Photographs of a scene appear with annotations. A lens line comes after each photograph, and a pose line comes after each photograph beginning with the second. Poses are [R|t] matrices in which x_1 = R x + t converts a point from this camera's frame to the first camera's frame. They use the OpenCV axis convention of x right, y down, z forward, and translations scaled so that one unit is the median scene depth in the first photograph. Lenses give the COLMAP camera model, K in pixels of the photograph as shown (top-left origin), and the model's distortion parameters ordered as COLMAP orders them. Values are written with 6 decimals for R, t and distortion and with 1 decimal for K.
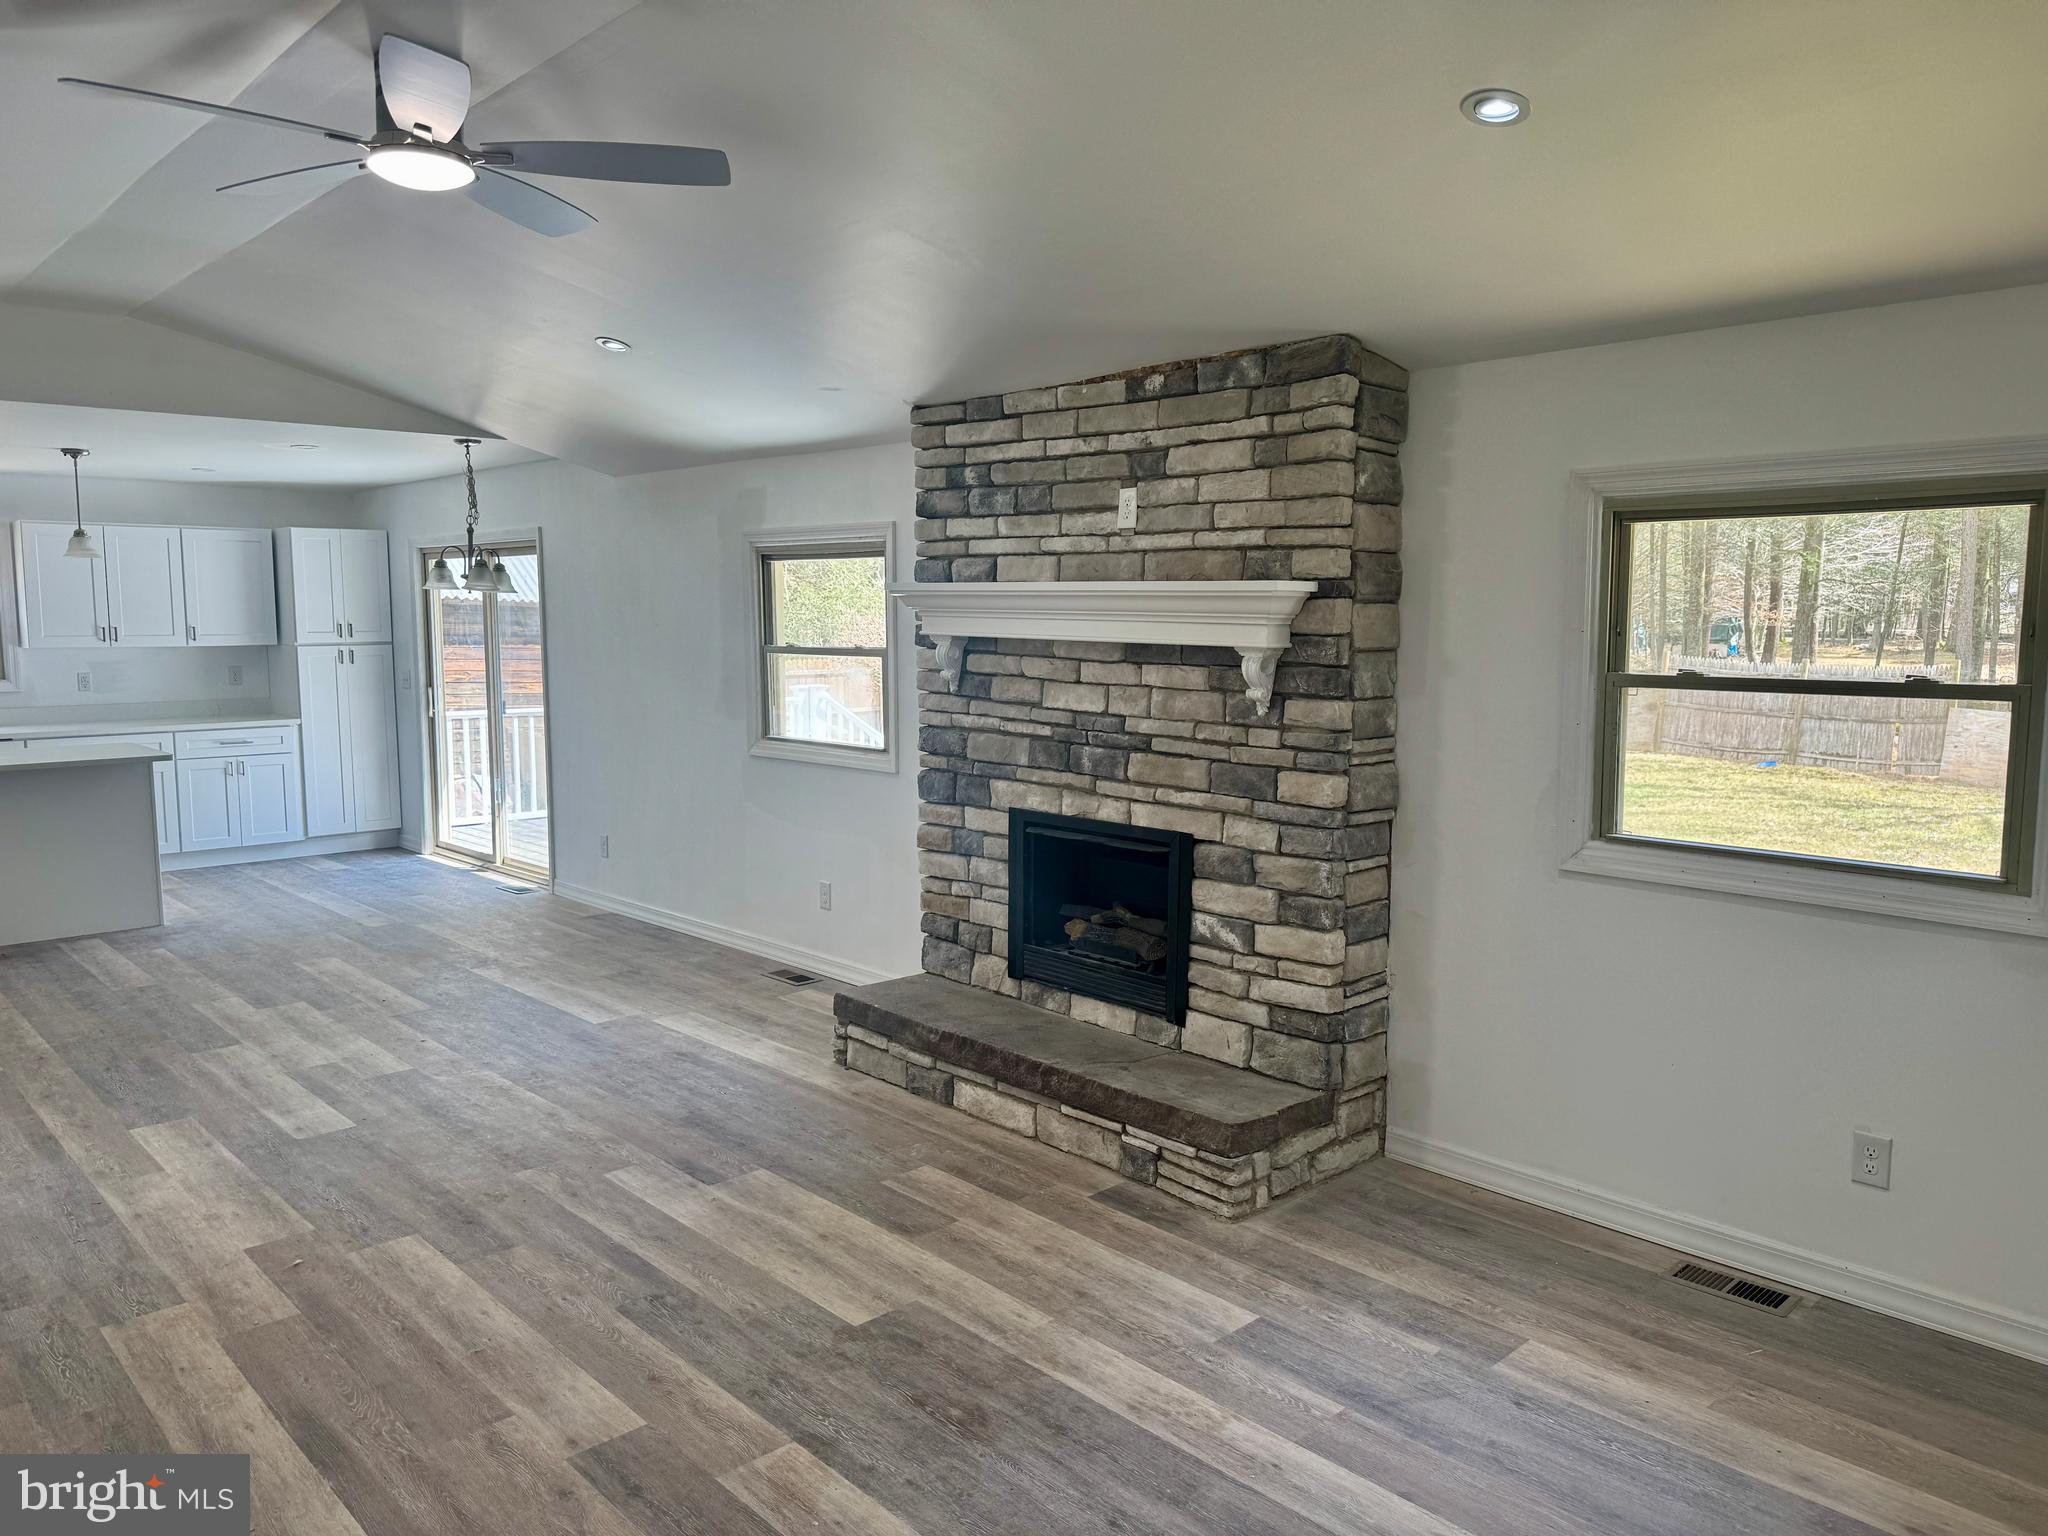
lens RADIAL K [[1425.6, 0, 1032.3], [0, 1425.6, 763.1], [0, 0, 1]] dist [0.135241, -0.193353]
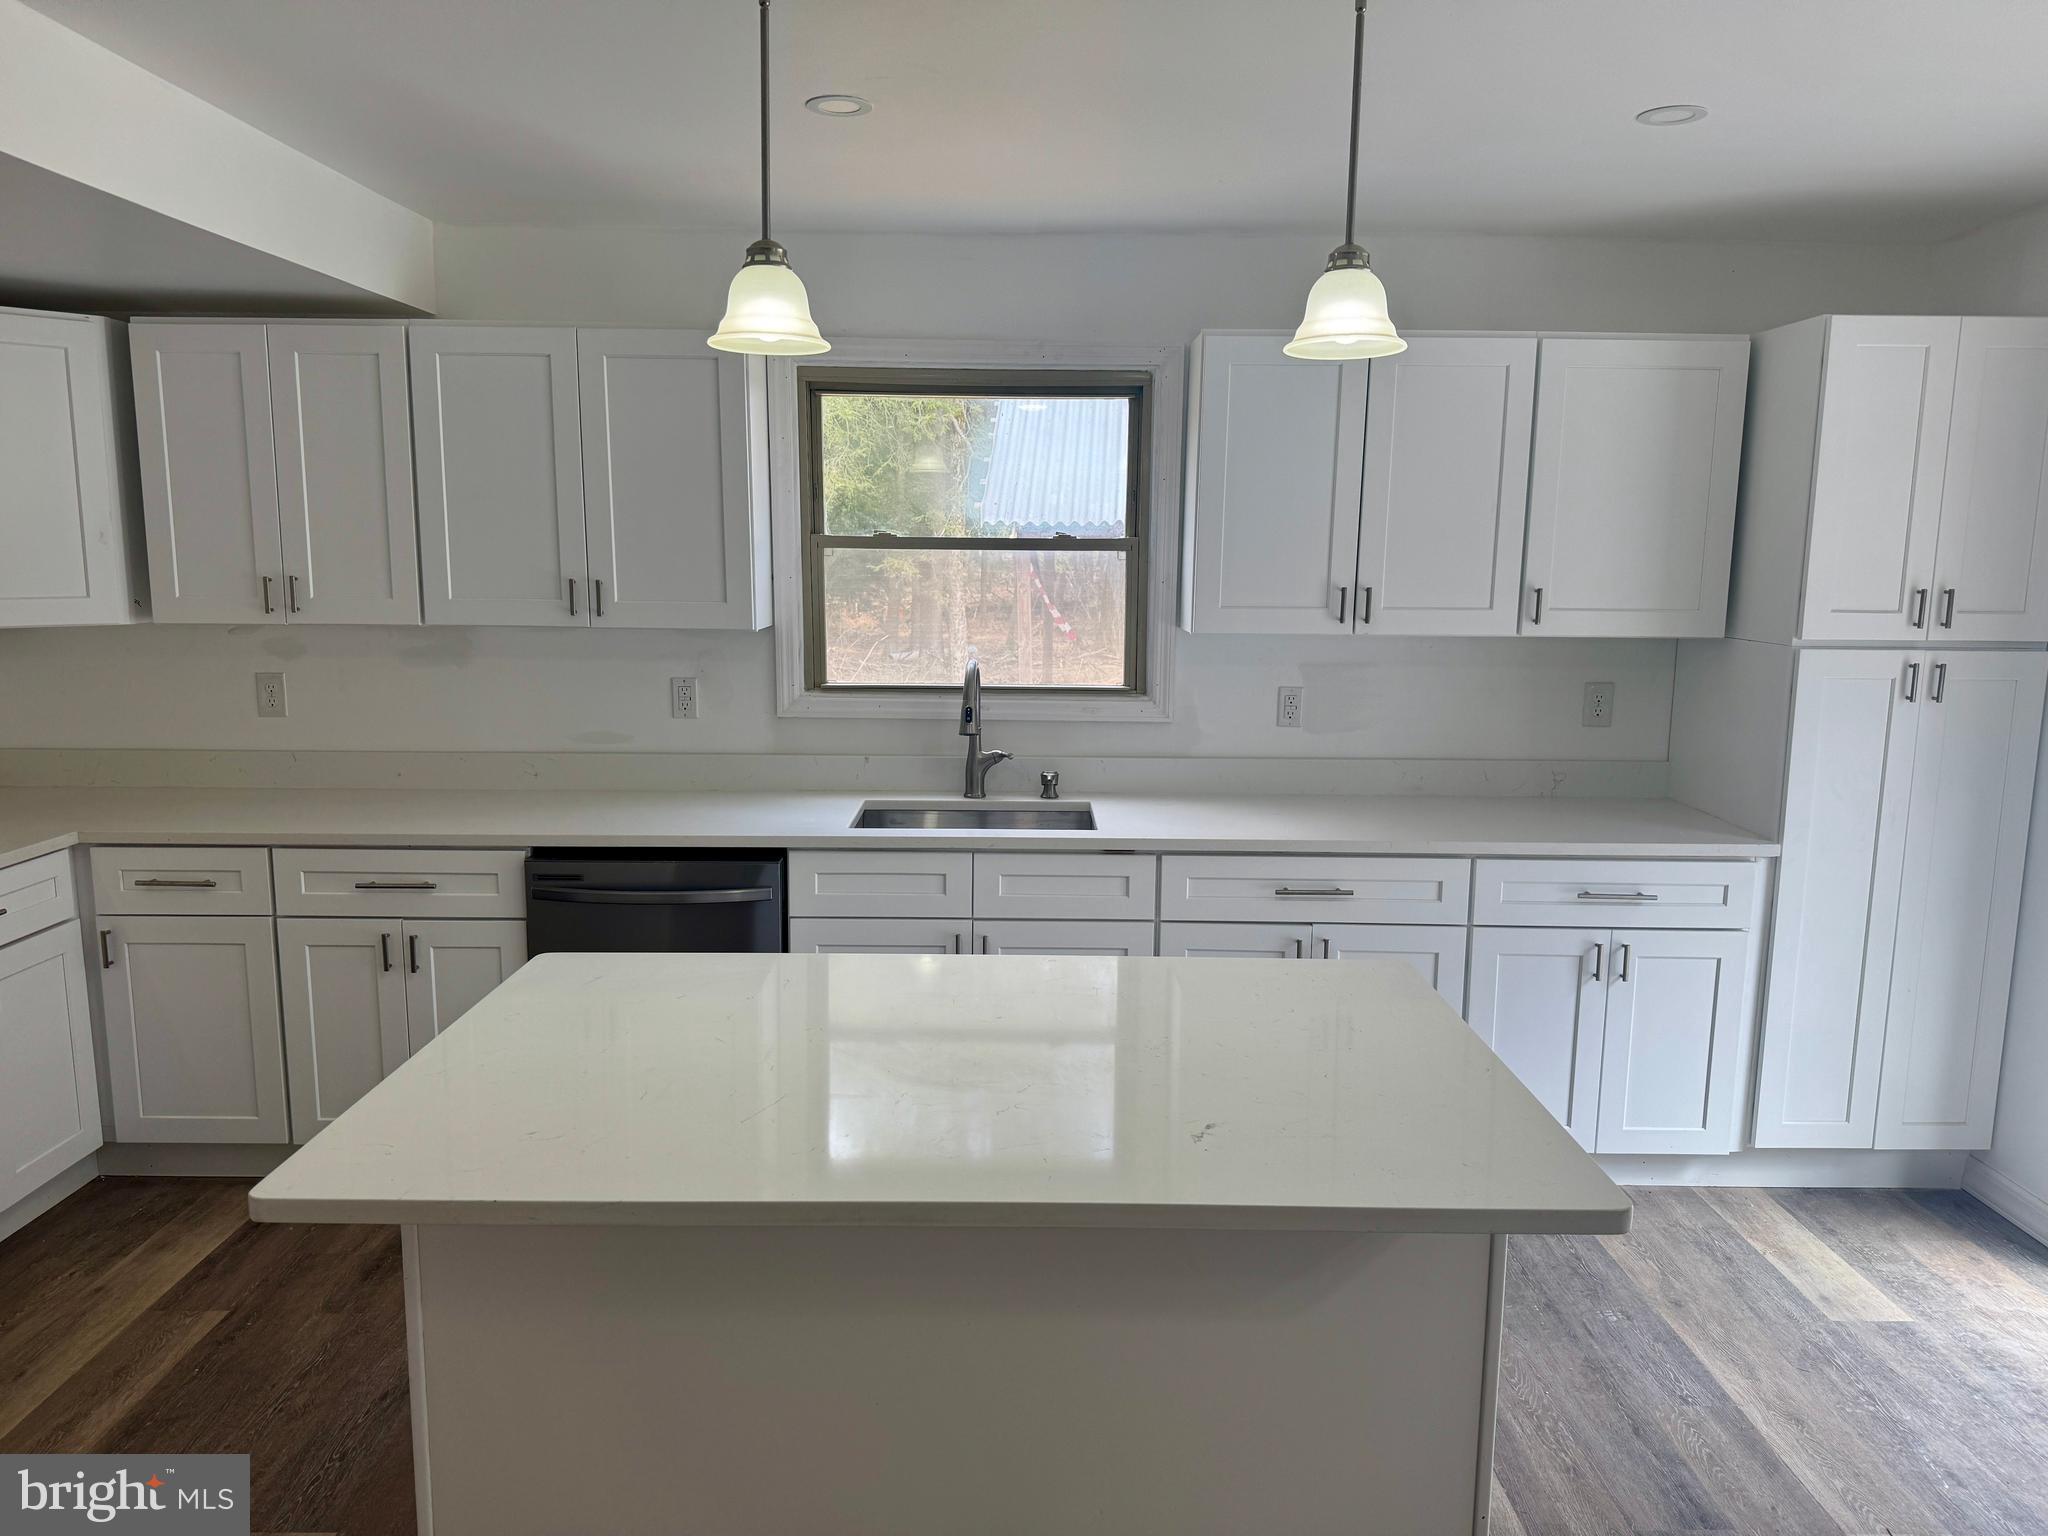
lens RADIAL K [[1435.0, 0, 1032.4], [0, 1435.0, 775.8], [0, 0, 1]] dist [0.071396, -0.102628]
pose [[0.740716, 0.118380, -0.661306, -0.397301], [-0.089118, 0.992968, 0.077932, -0.058390], [0.665881, 0.001209, 0.746057, 0.595765]]
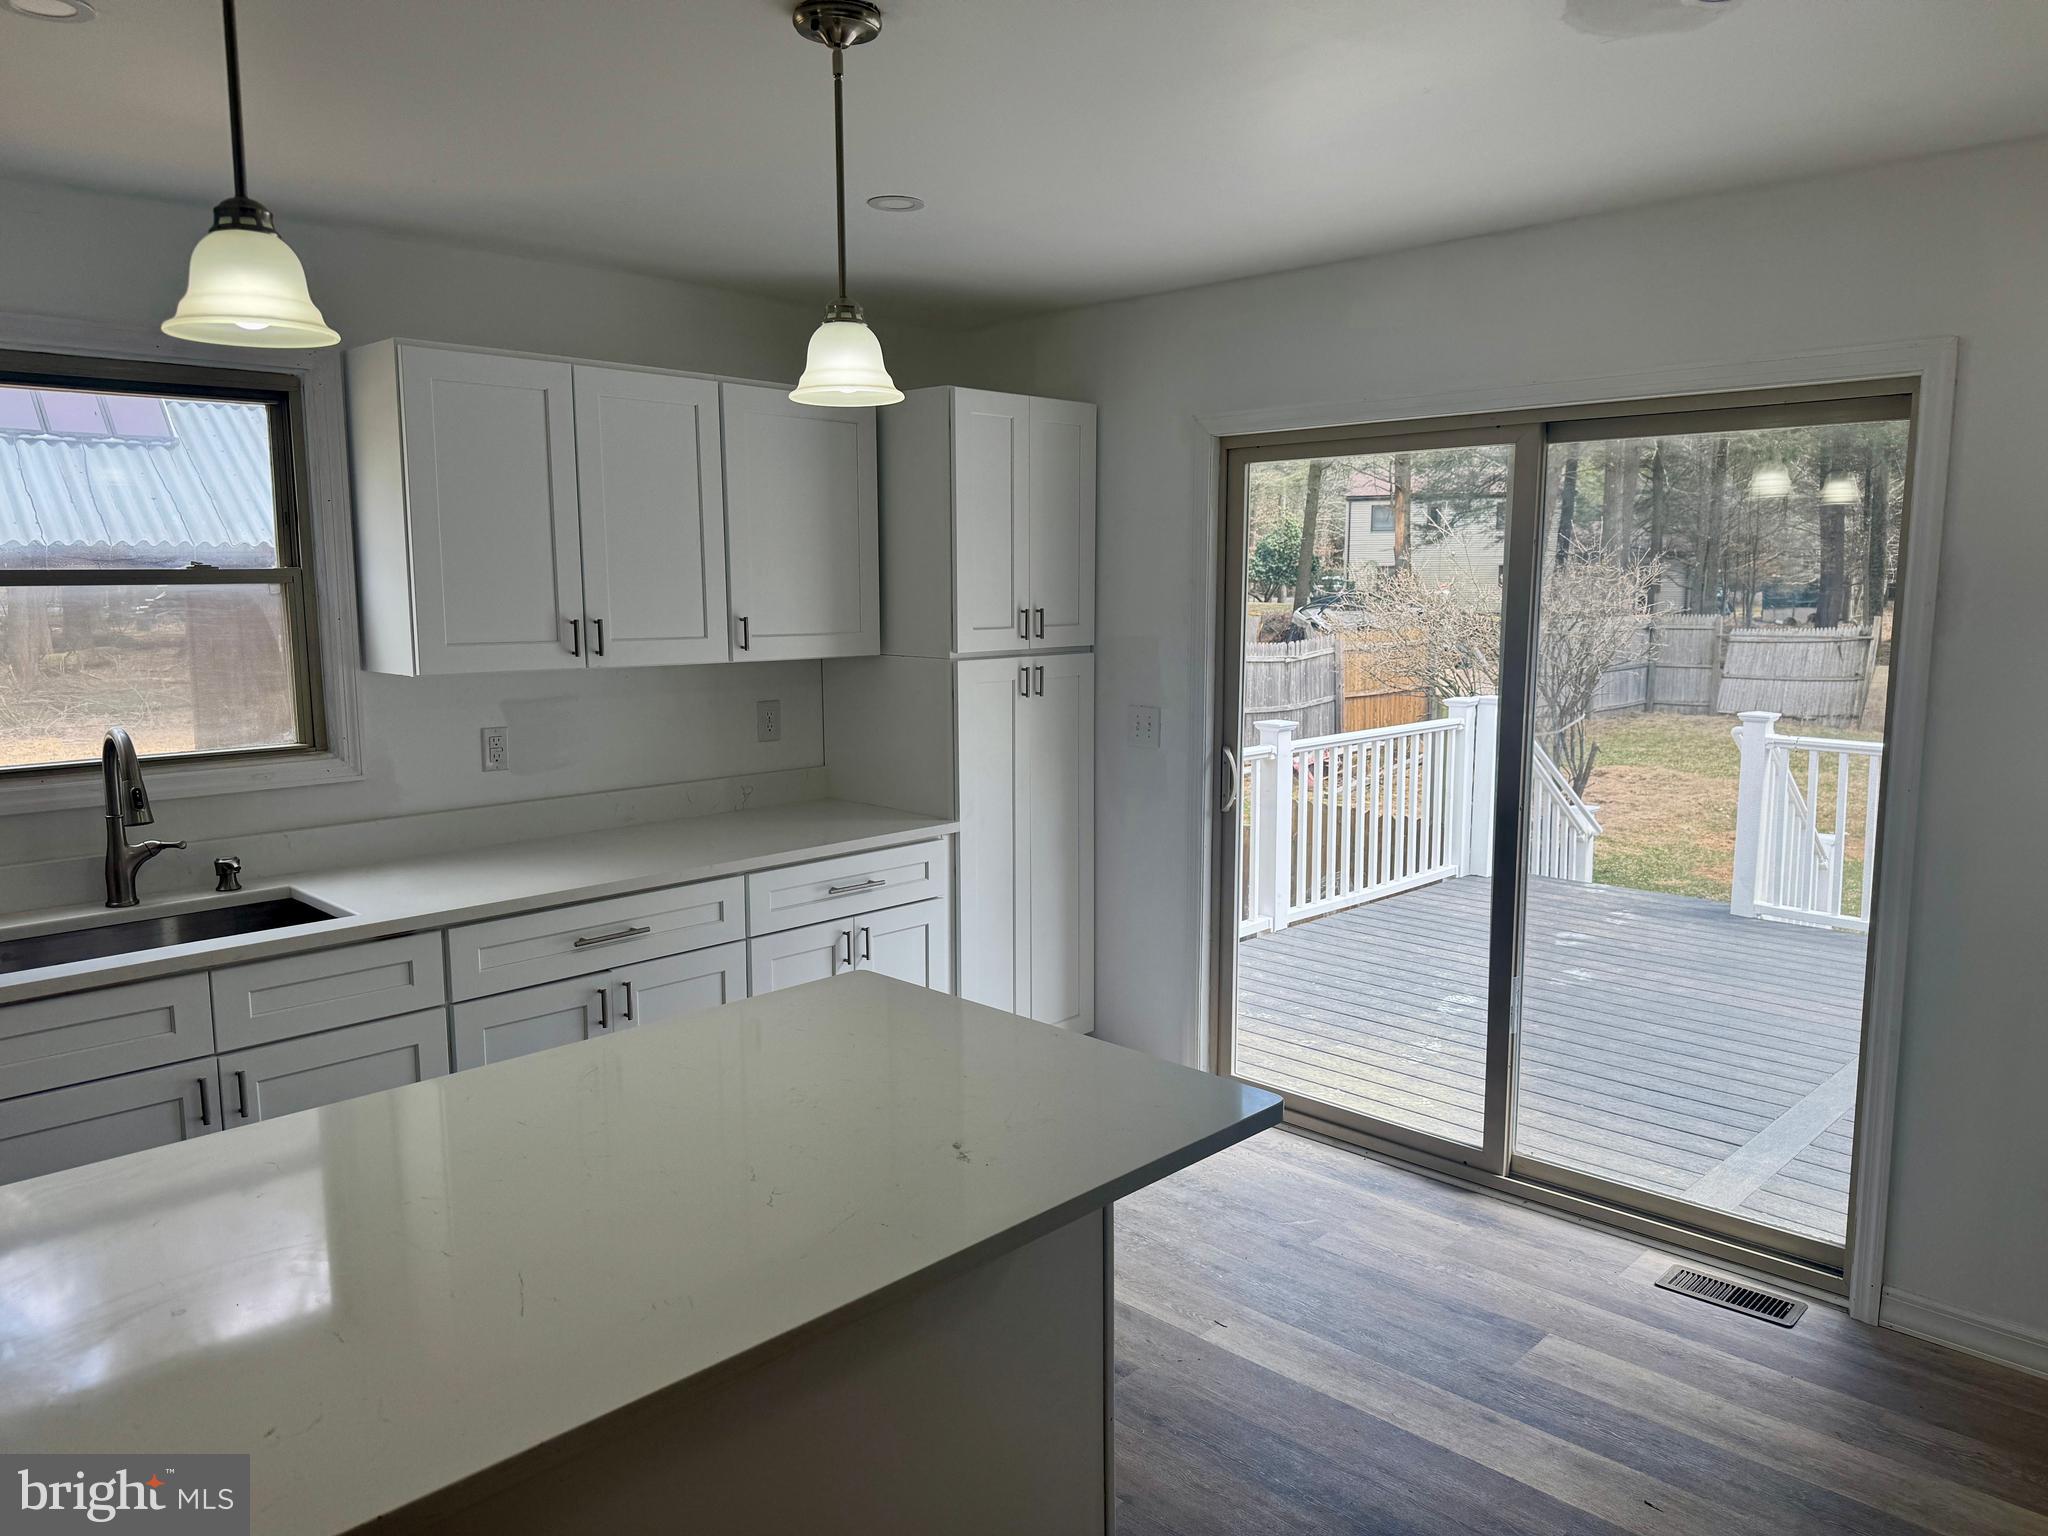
lens RADIAL K [[1429.4, 0, 1041.1], [0, 1429.4, 769.3], [0, 0, 1]] dist [0.109093, -0.159599]
pose [[0.998059, -0.003184, 0.062197, -0.499231], [0.001645, 0.999692, 0.024782, -0.056422], [-0.062256, -0.024632, 0.997756, 0.557772]]
